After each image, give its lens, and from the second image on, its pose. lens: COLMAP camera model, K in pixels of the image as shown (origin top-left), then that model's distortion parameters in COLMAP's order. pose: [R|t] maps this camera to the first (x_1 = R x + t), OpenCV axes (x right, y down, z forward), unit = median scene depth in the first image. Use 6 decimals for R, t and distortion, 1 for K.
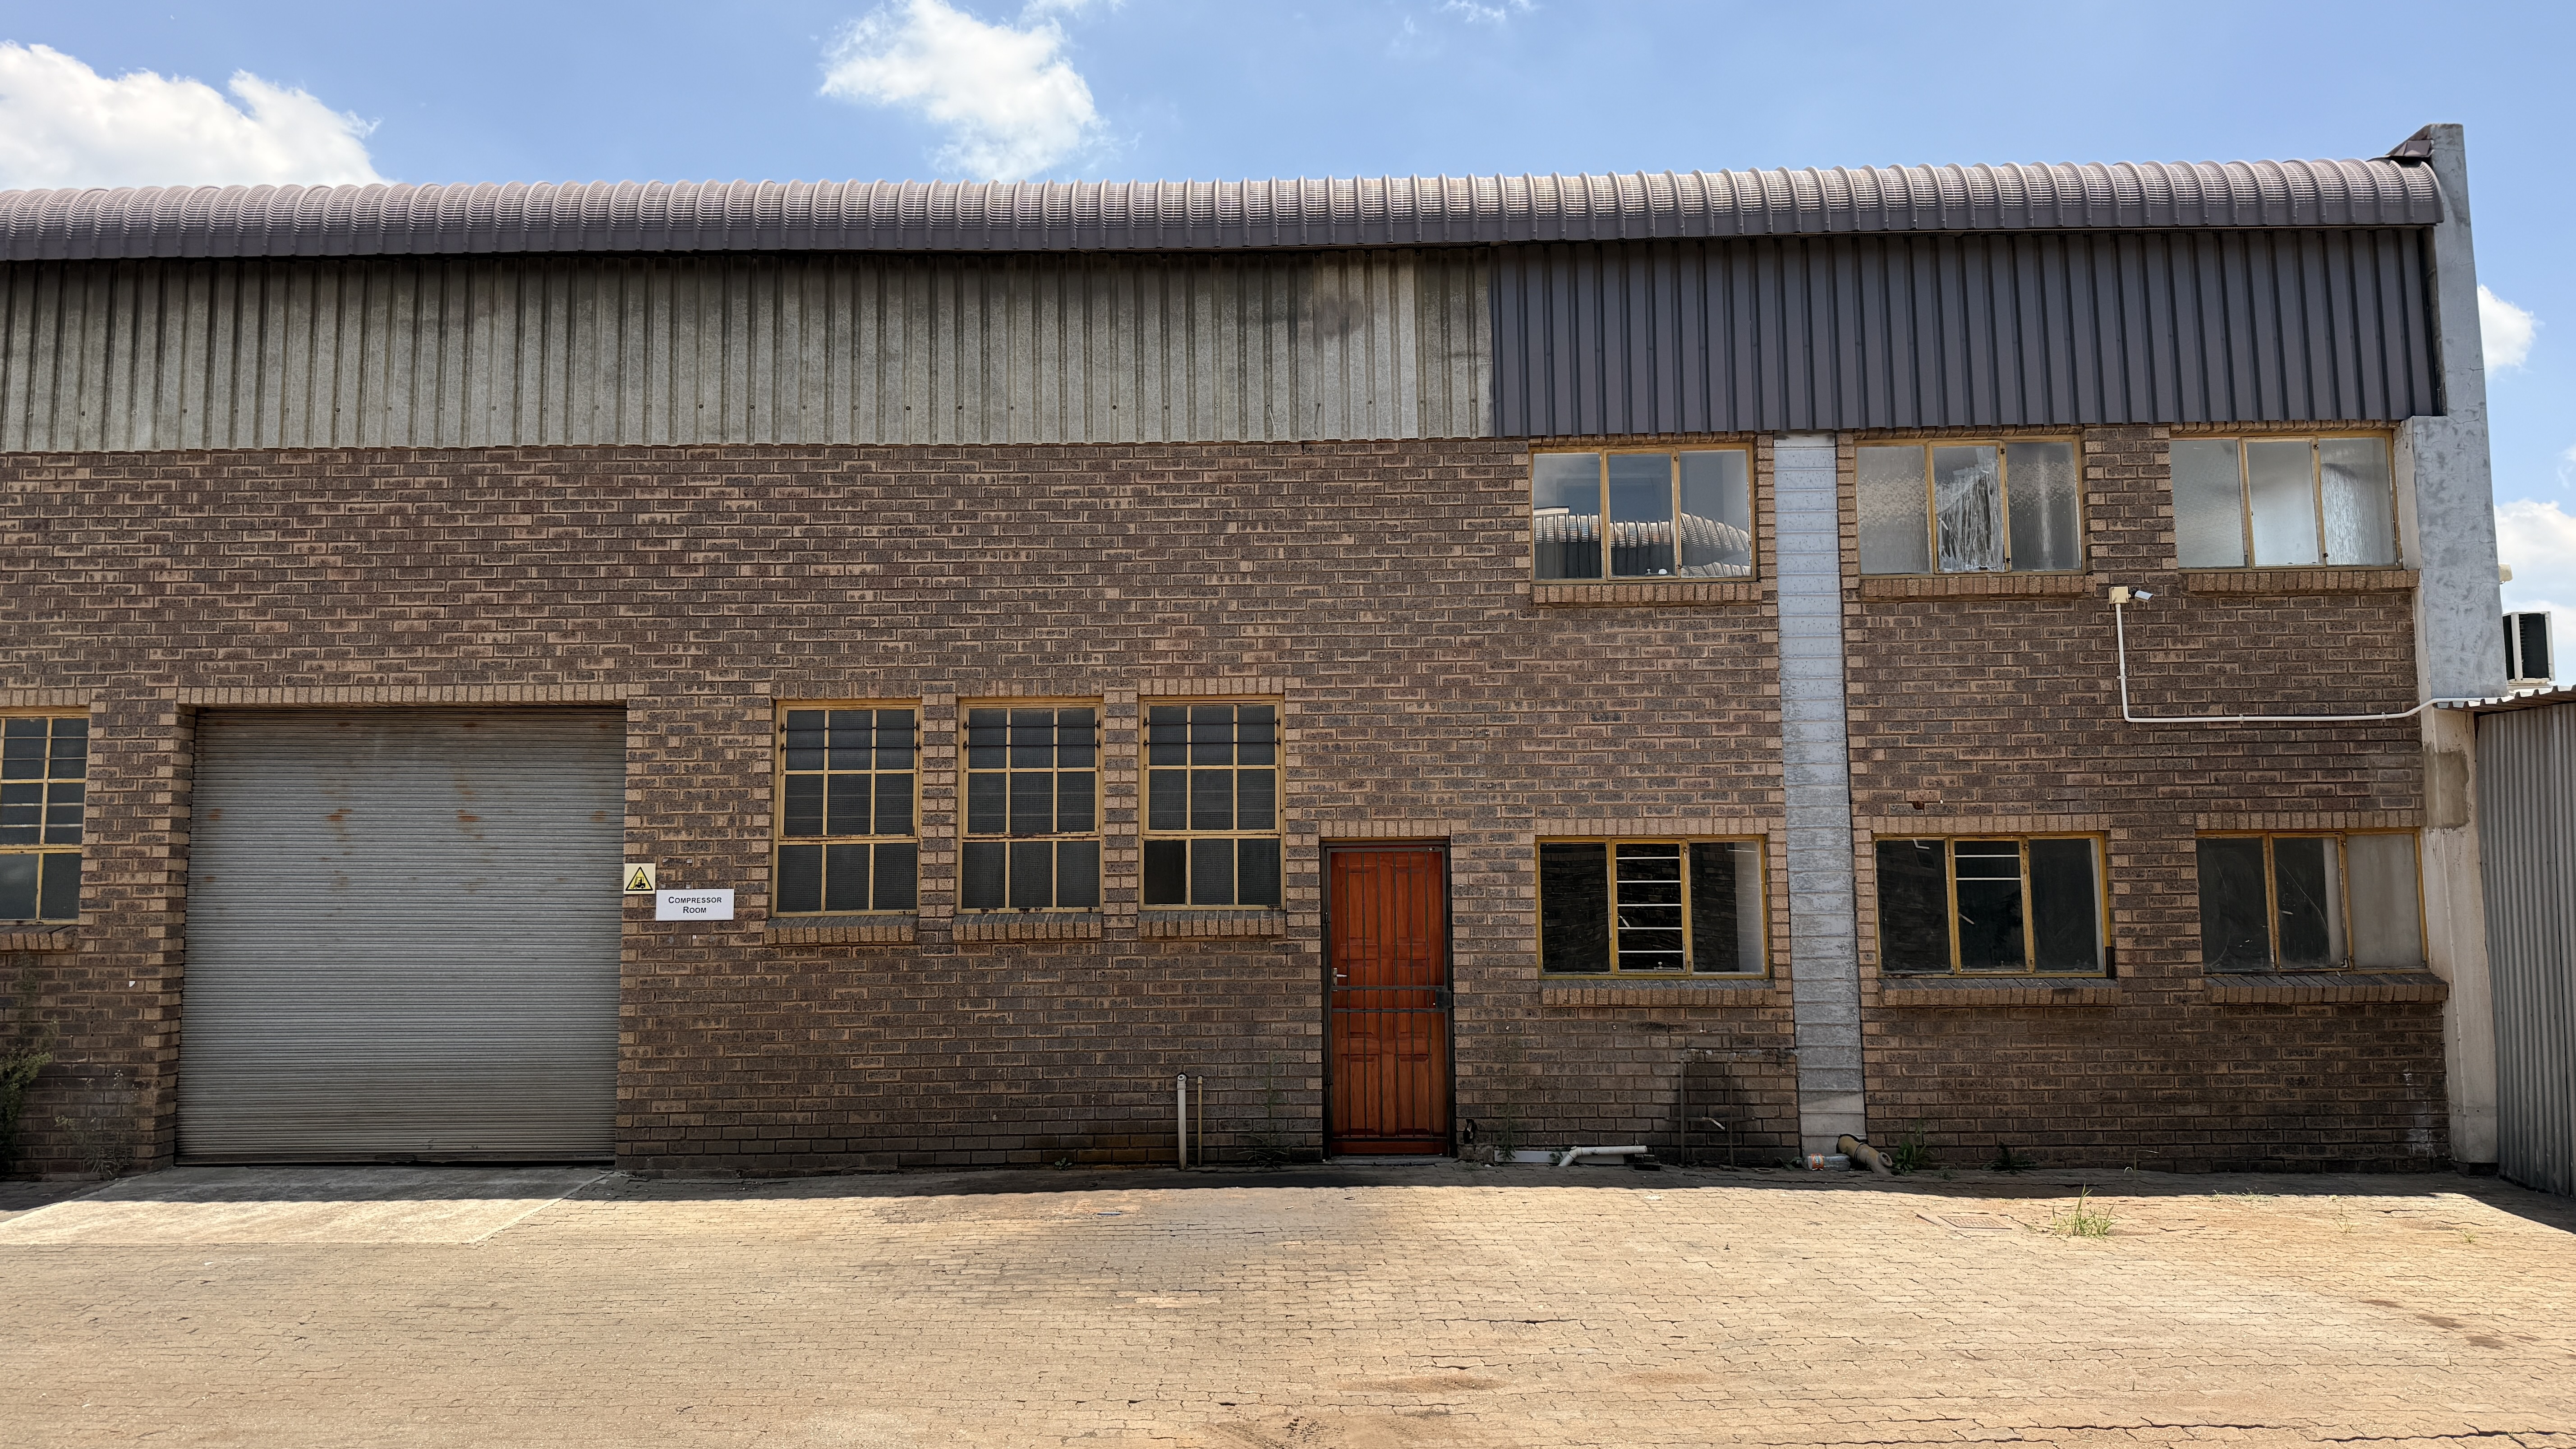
lens RADIAL K [[1793.3, 0, 1273.9], [0, 1793.3, 730.4], [0, 0, 1]] dist [0.078575, -0.110061]
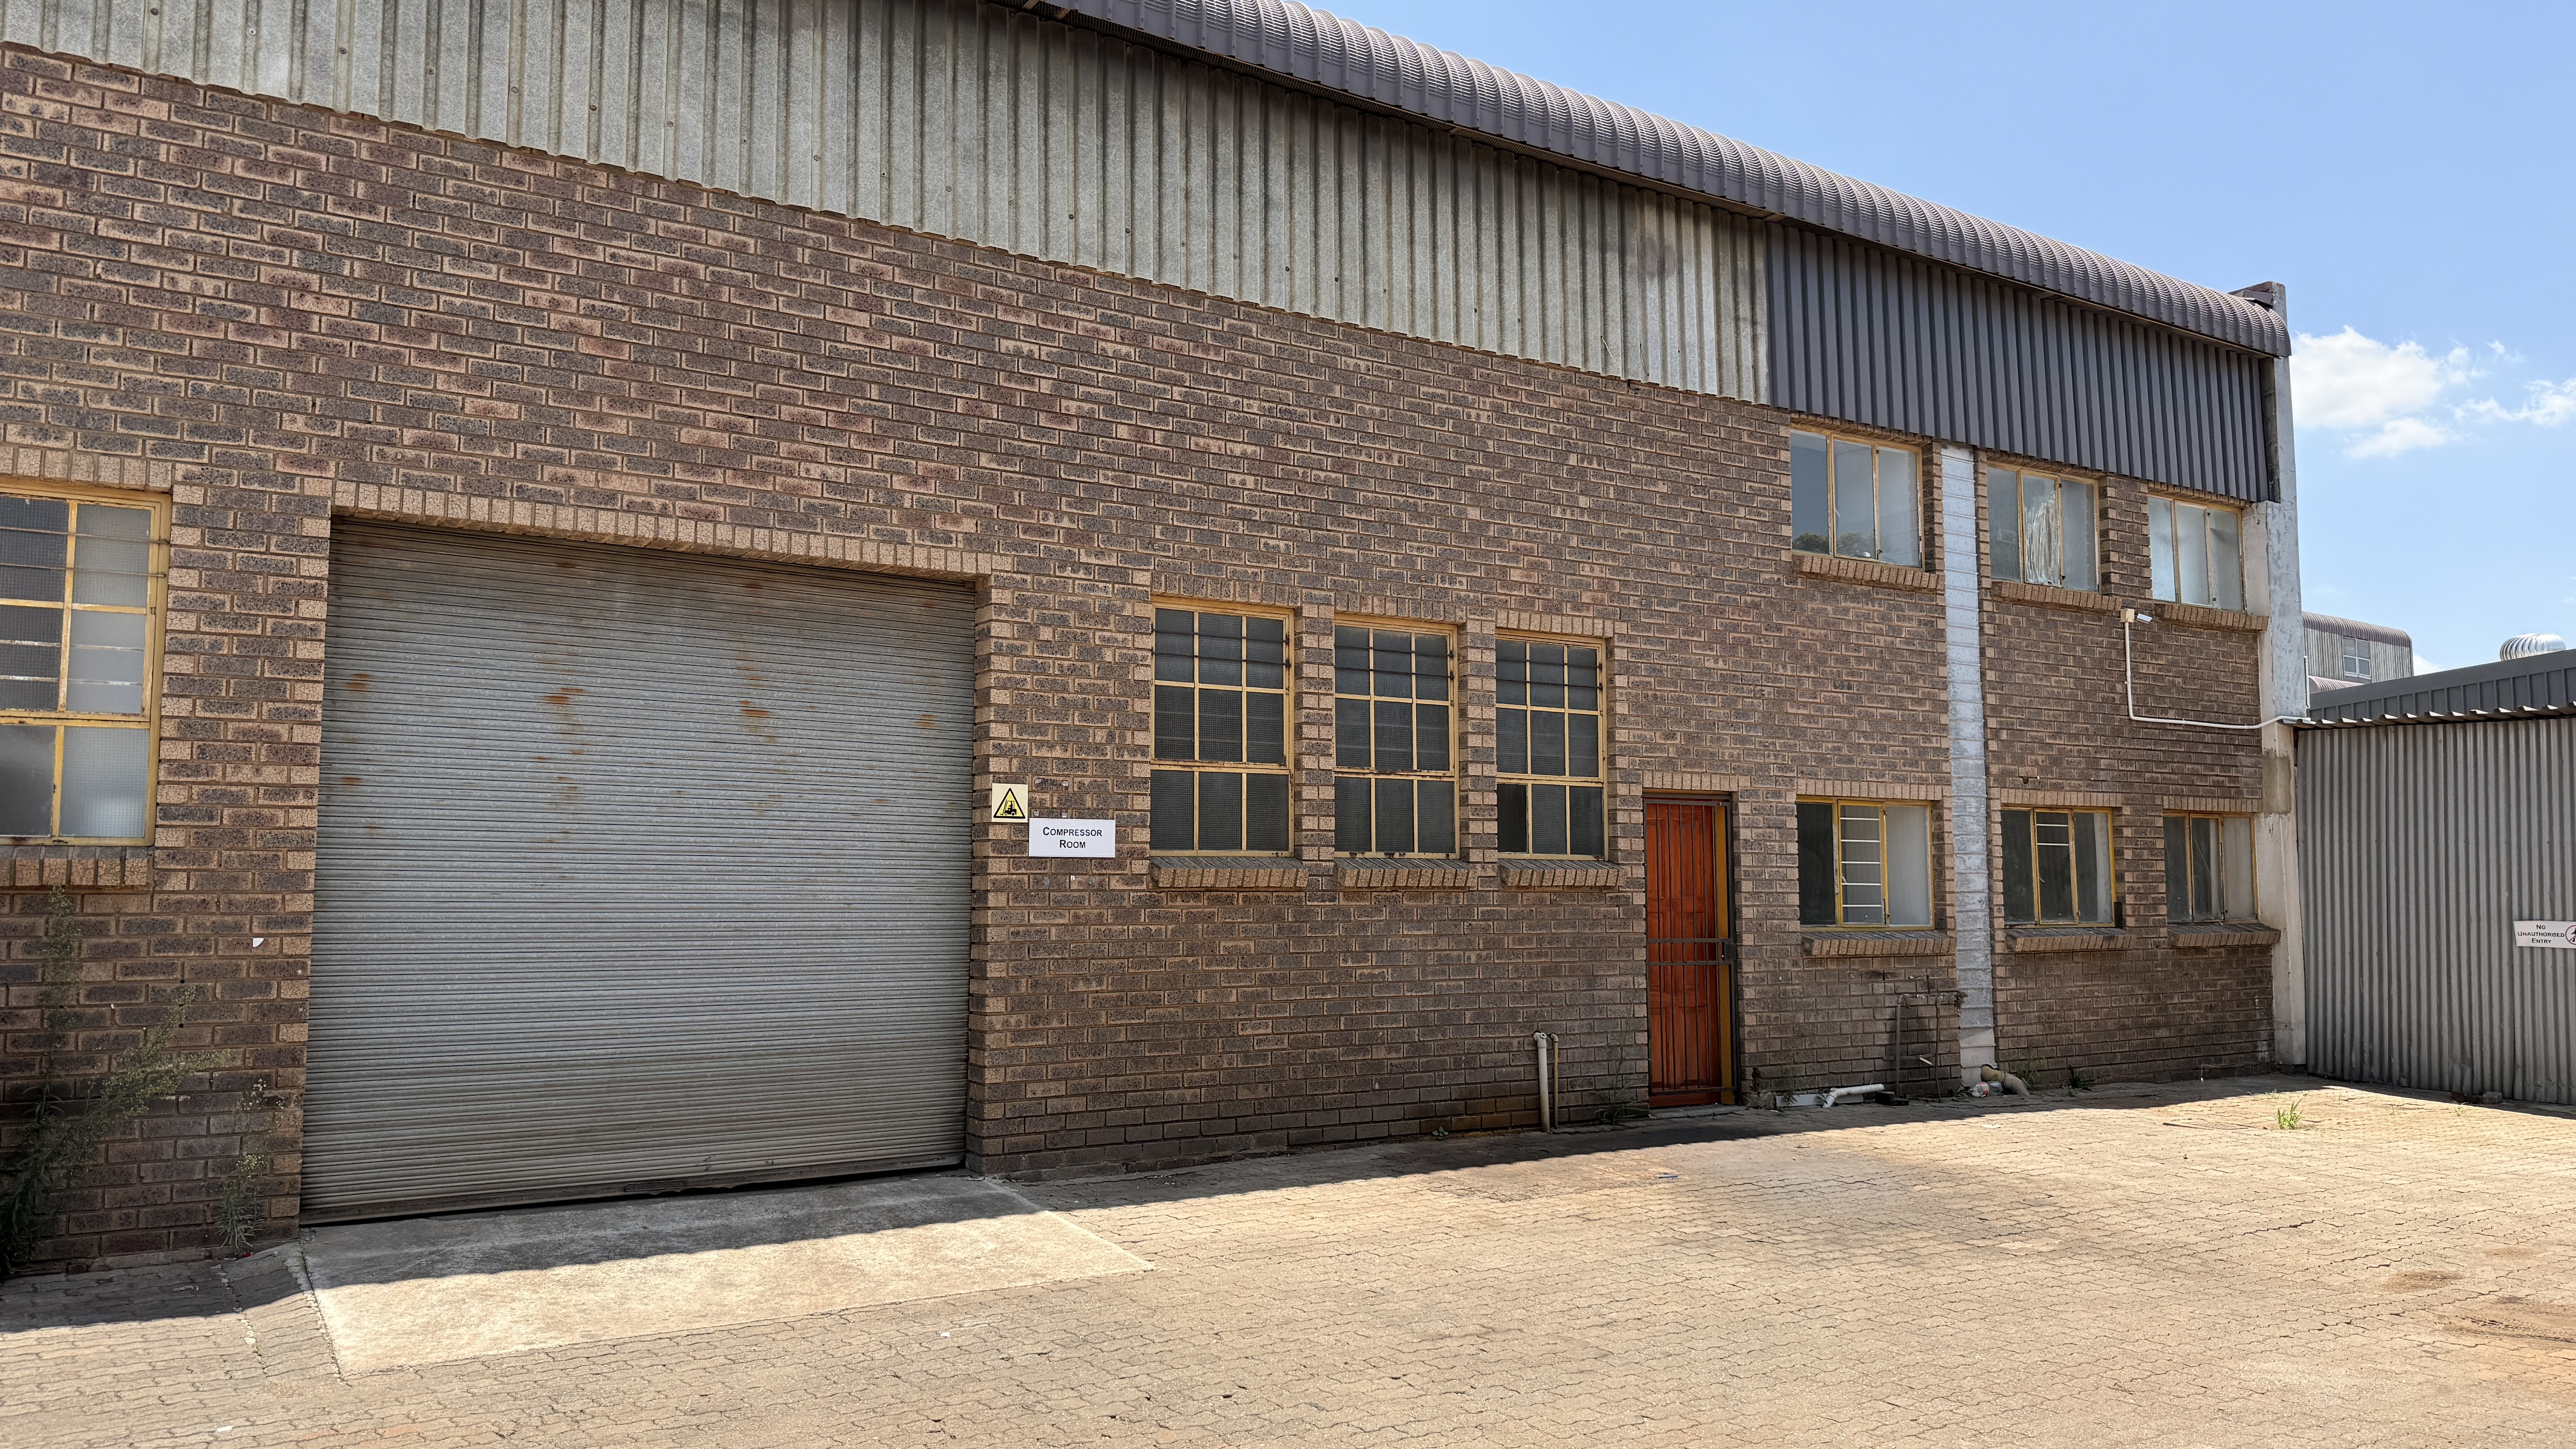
lens RADIAL K [[1793.3, 0, 1280.5], [0, 1793.3, 740.8], [0, 0, 1]] dist [0.078575, -0.110061]
pose [[0.837187, 0.054518, 0.544192, -0.669958], [-0.061484, 0.998093, -0.005403, 0.051252], [-0.543449, -0.028936, 0.838943, 0.279892]]
